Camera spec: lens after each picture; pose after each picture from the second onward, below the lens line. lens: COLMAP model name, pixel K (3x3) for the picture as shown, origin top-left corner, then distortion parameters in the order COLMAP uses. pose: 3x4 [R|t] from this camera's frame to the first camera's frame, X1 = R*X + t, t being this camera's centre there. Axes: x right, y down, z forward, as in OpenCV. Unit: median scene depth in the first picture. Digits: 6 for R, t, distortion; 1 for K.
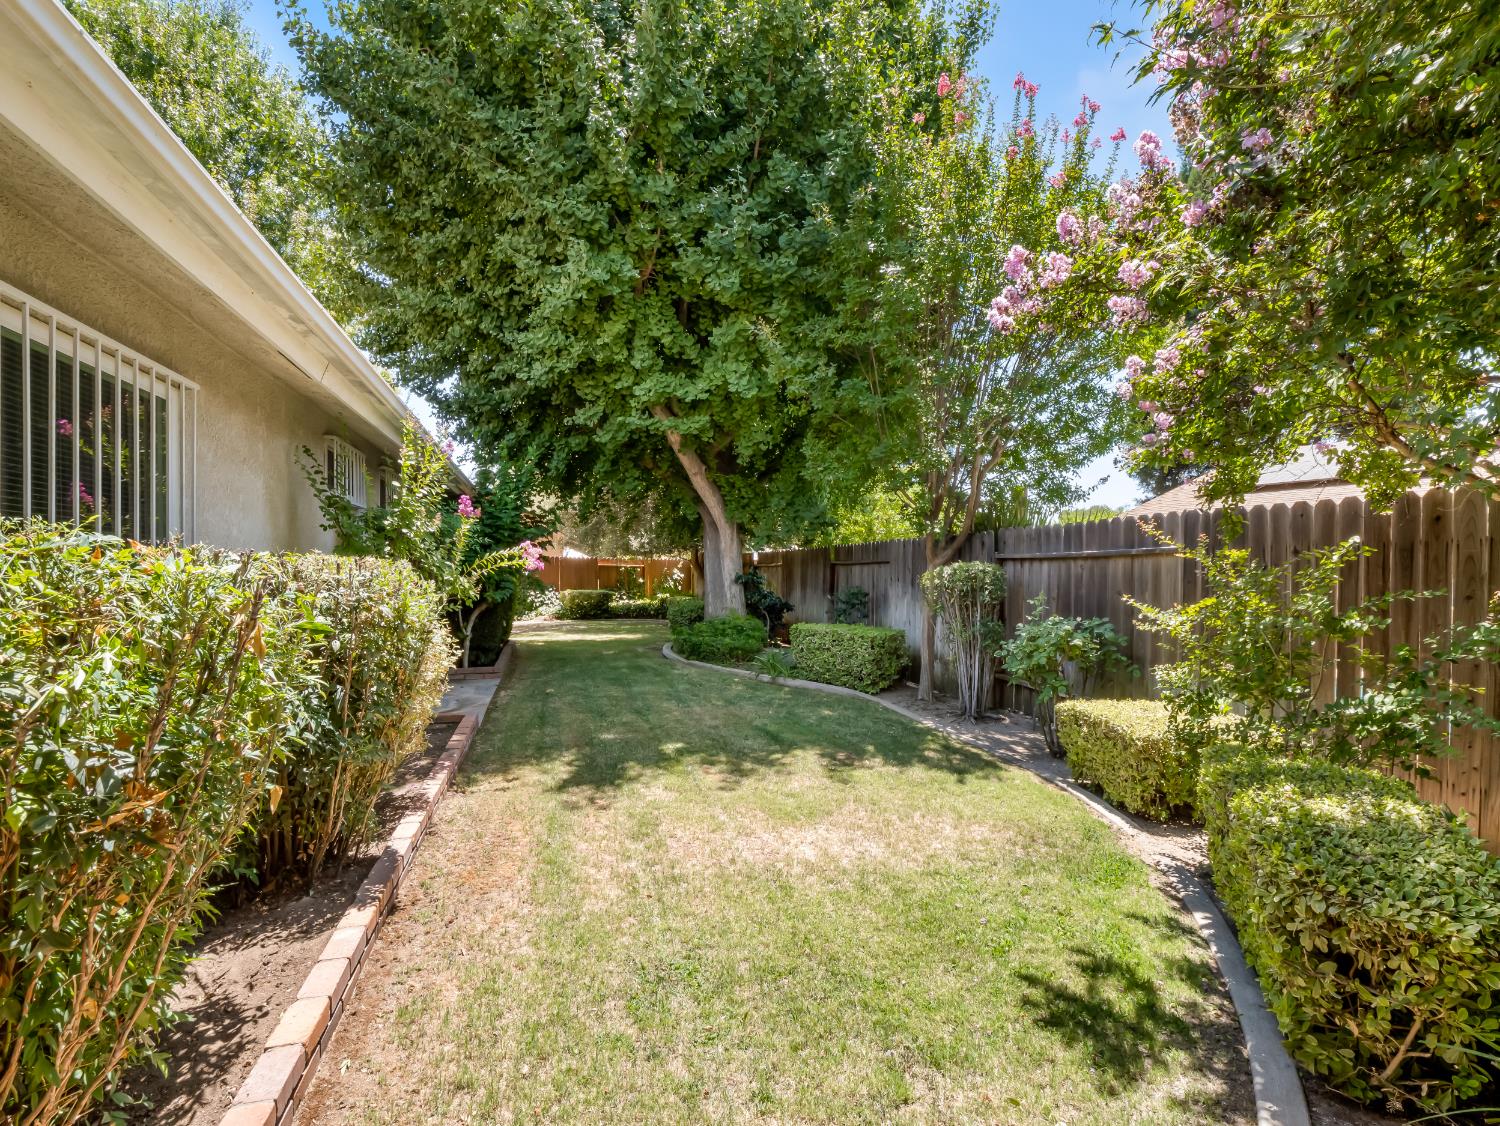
lens RADIAL K [[728.3, 0, 750.2], [0, 728.3, 570.9], [0, 0, 1]] dist [-0.013857, -0.003651]
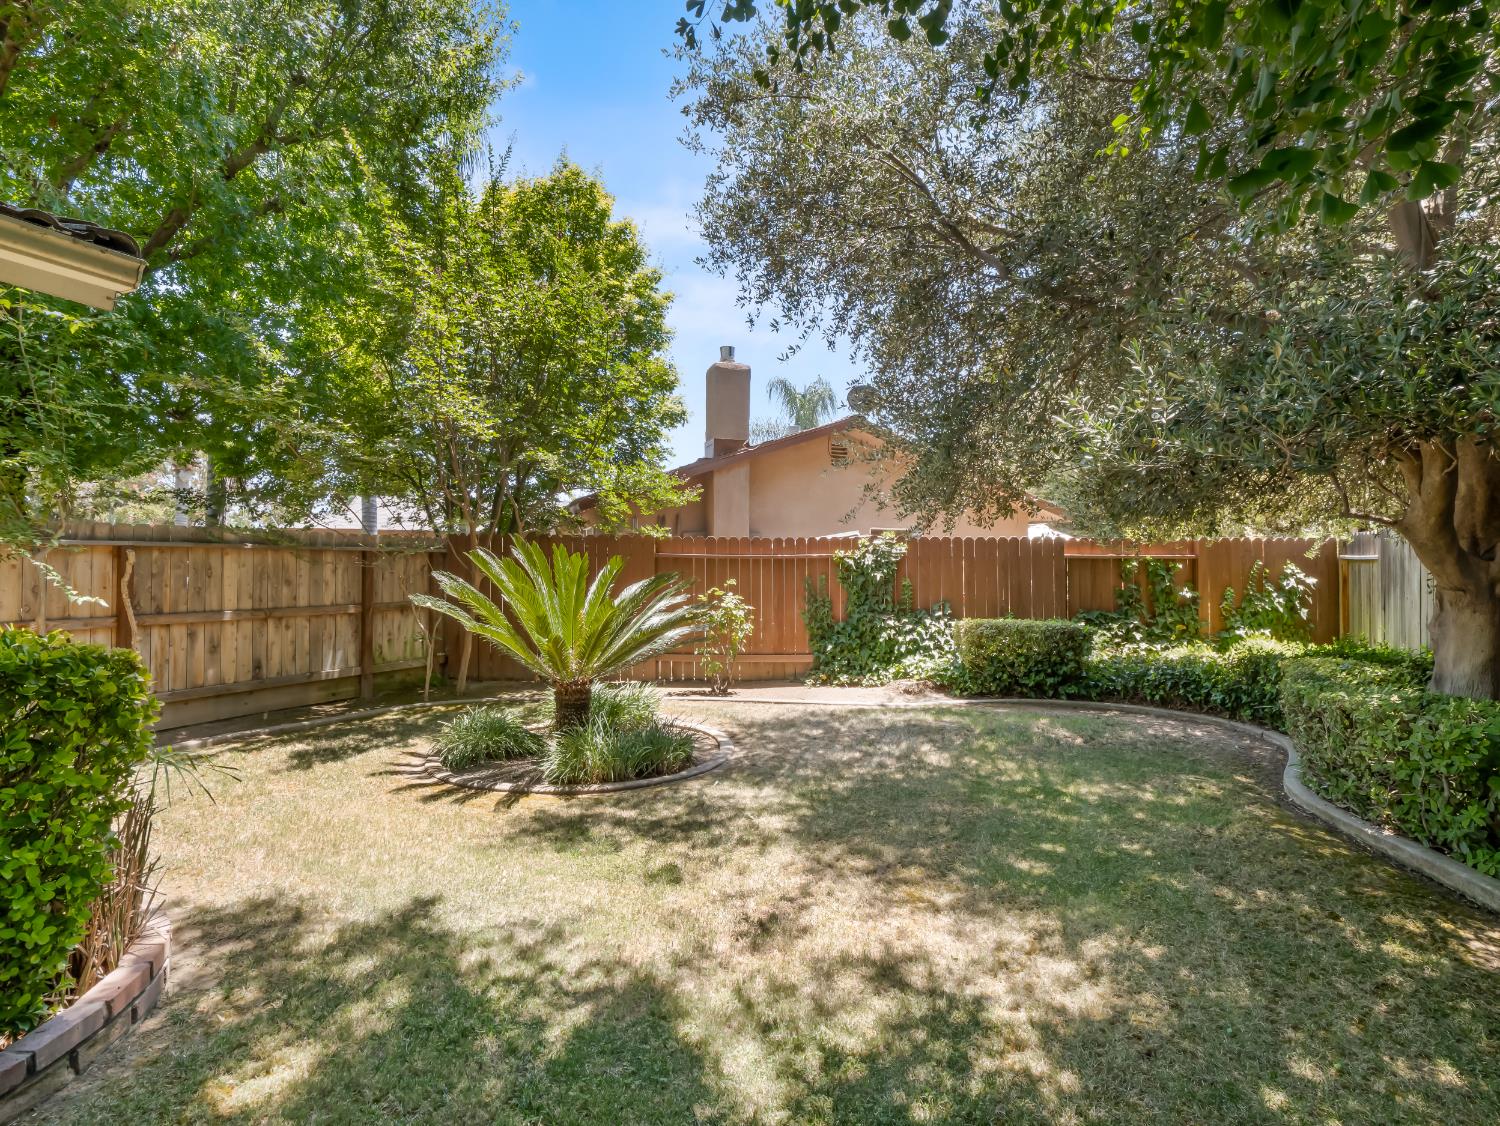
lens RADIAL K [[728.3, 0, 756.6], [0, 728.3, 561.1], [0, 0, 1]] dist [-0.013857, -0.003651]
pose [[0.757449, -0.012557, -0.652774, -0.075140], [0.003814, 0.999883, -0.014809, 0.000732], [0.652884, 0.008728, 0.757408, 0.591890]]
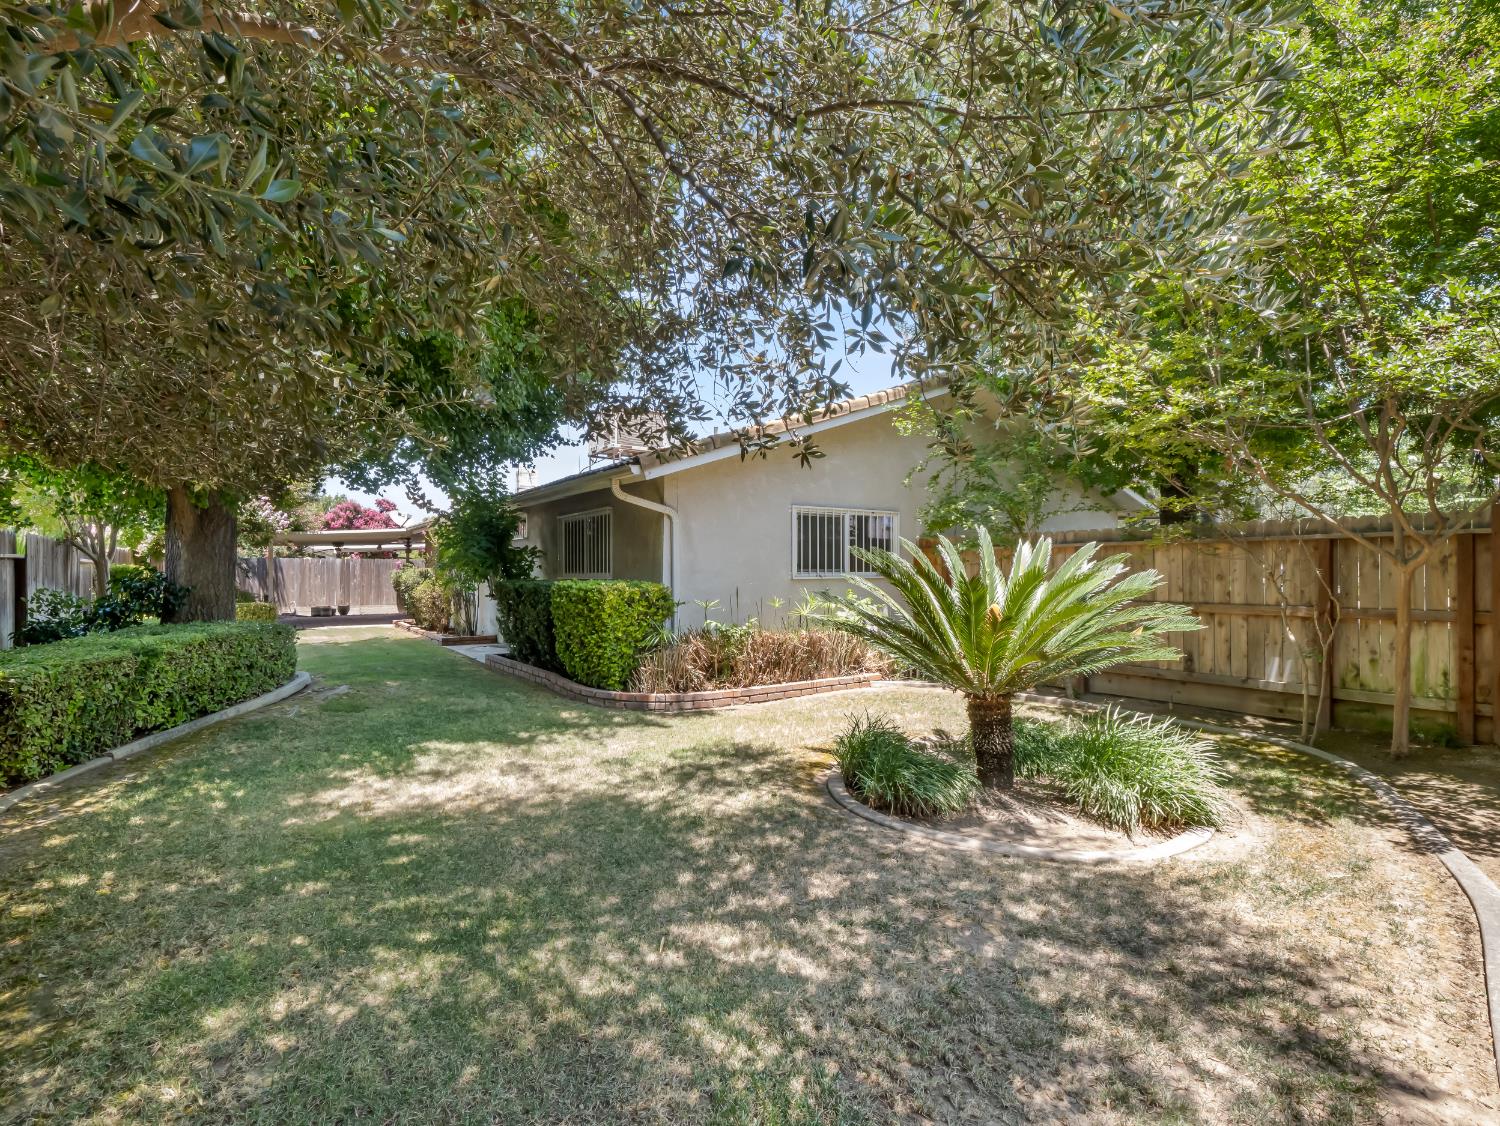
lens RADIAL K [[728.3, 0, 751.8], [0, 728.3, 566.6], [0, 0, 1]] dist [-0.013857, -0.003651]
pose [[-0.946357, -0.003053, -0.323109, -0.221475], [-0.002293, 0.999994, -0.002733, 0.001808], [0.323116, -0.001845, -0.946358, 1.221975]]
